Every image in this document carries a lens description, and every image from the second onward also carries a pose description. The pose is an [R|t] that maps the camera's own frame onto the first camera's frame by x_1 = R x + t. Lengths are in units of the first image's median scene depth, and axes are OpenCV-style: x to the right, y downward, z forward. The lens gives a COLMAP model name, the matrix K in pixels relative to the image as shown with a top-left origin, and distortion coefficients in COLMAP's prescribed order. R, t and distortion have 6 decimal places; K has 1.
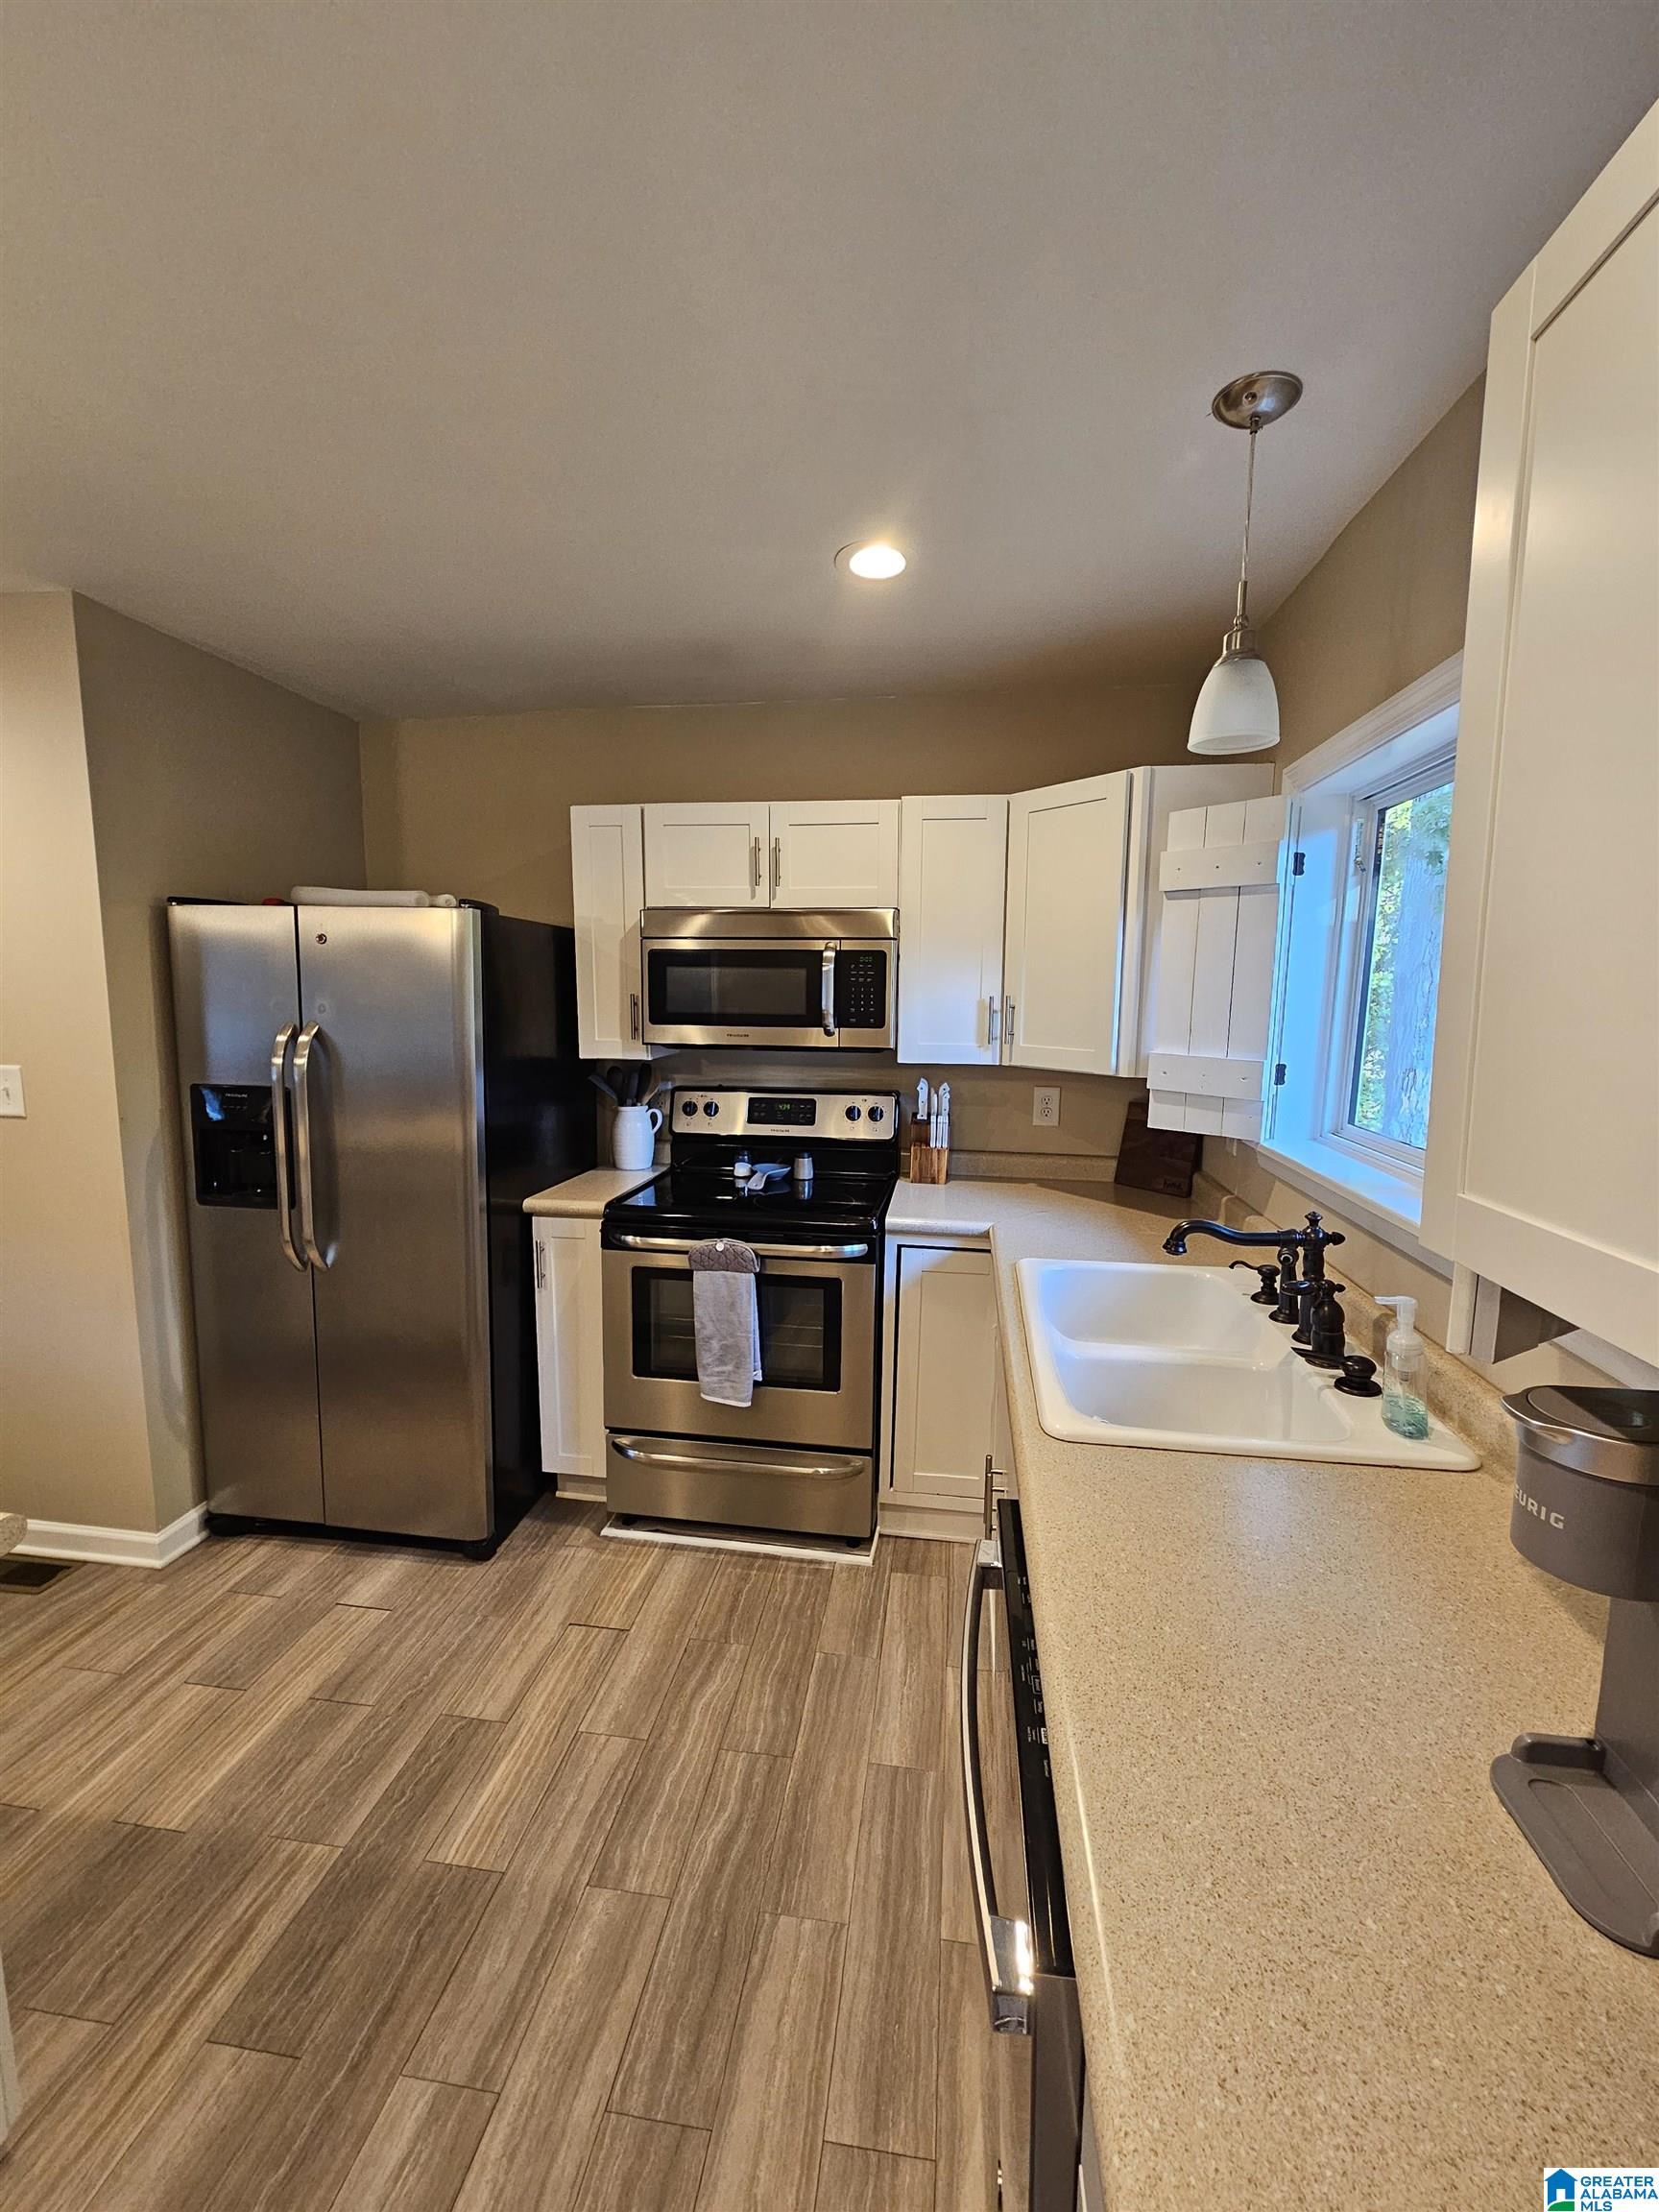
lens RADIAL K [[906.0, 0, 837.4], [0, 906.0, 1105.8], [0, 0, 1]] dist [-0.001764, 0.000334]
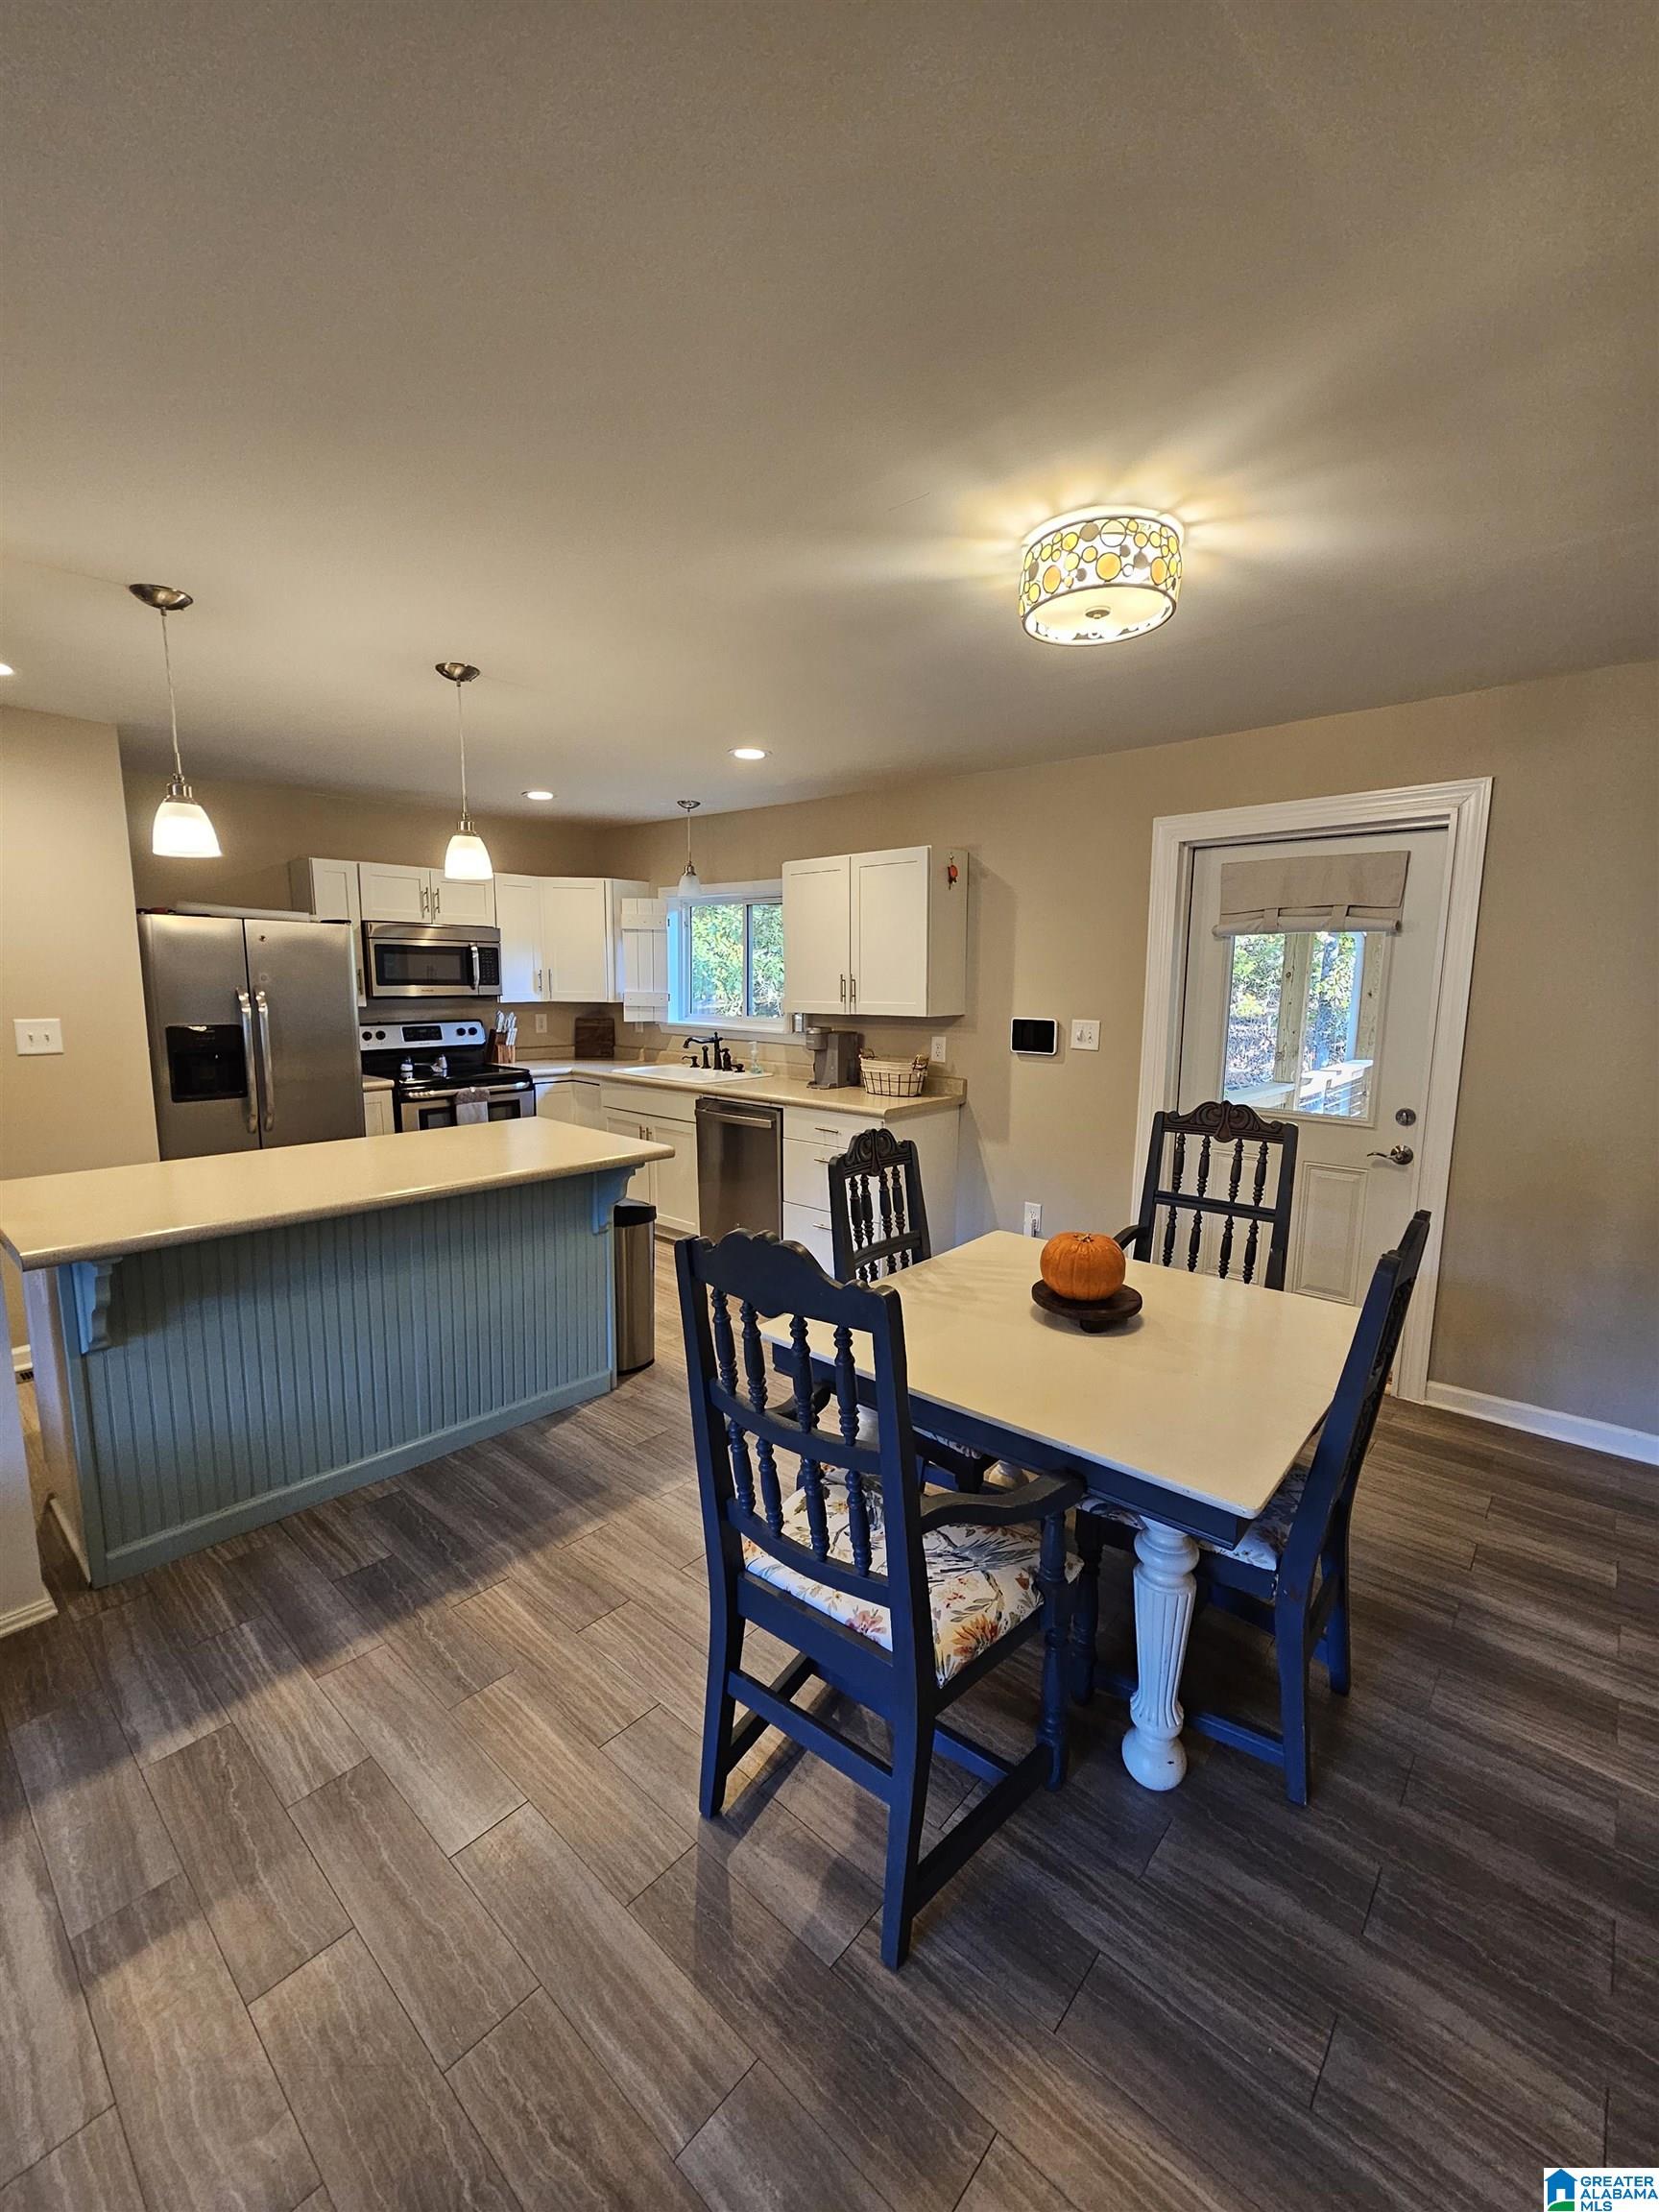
lens RADIAL K [[921.9, 0, 829.5], [0, 921.9, 1106.0], [0, 0, 1]] dist [-0.001179, -0.000116]
pose [[0.555735, -0.124676, 0.821958, -1.287293], [0.101331, 0.991478, 0.081877, 0.091321], [-0.825161, 0.037788, 0.563632, -0.793665]]
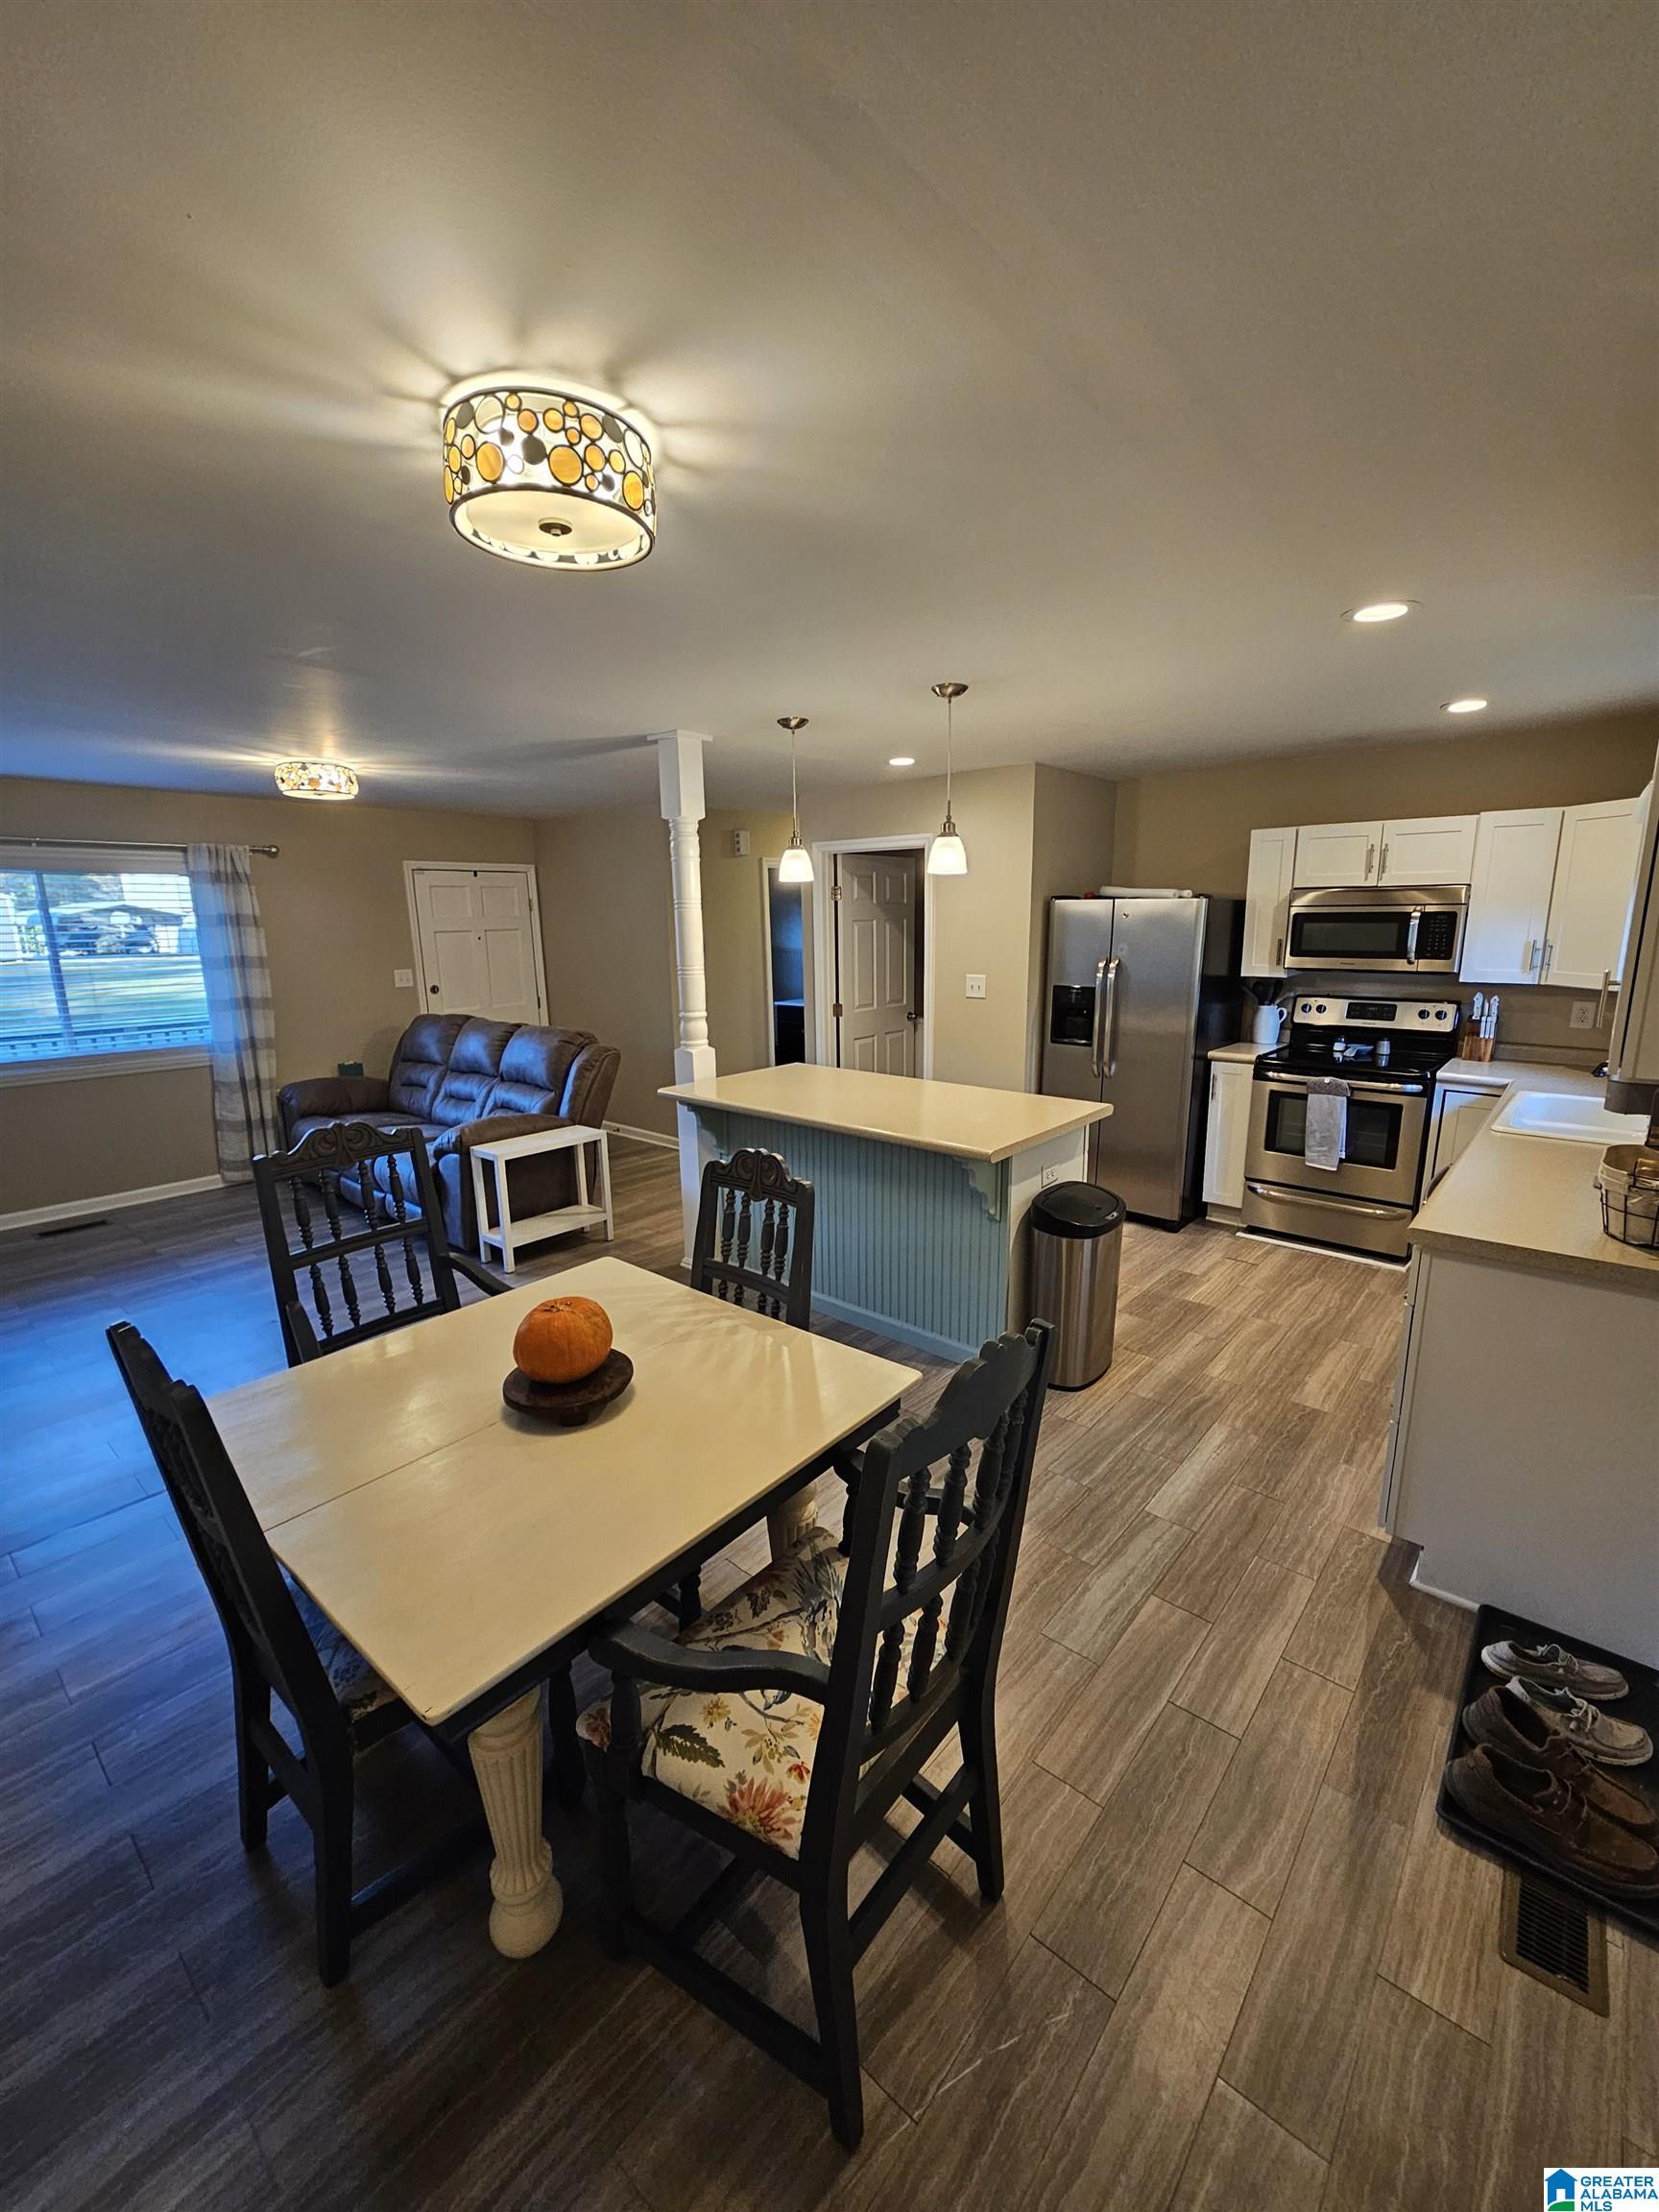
lens RADIAL K [[906.0, 0, 837.4], [0, 906.0, 1105.8], [0, 0, 1]] dist [-0.001764, 0.000334]
pose [[0.838171, 0.093413, -0.537348, 0.026237], [-0.048572, 0.994094, 0.097050, 0.069903], [0.543240, -0.055244, 0.837758, -0.966307]]
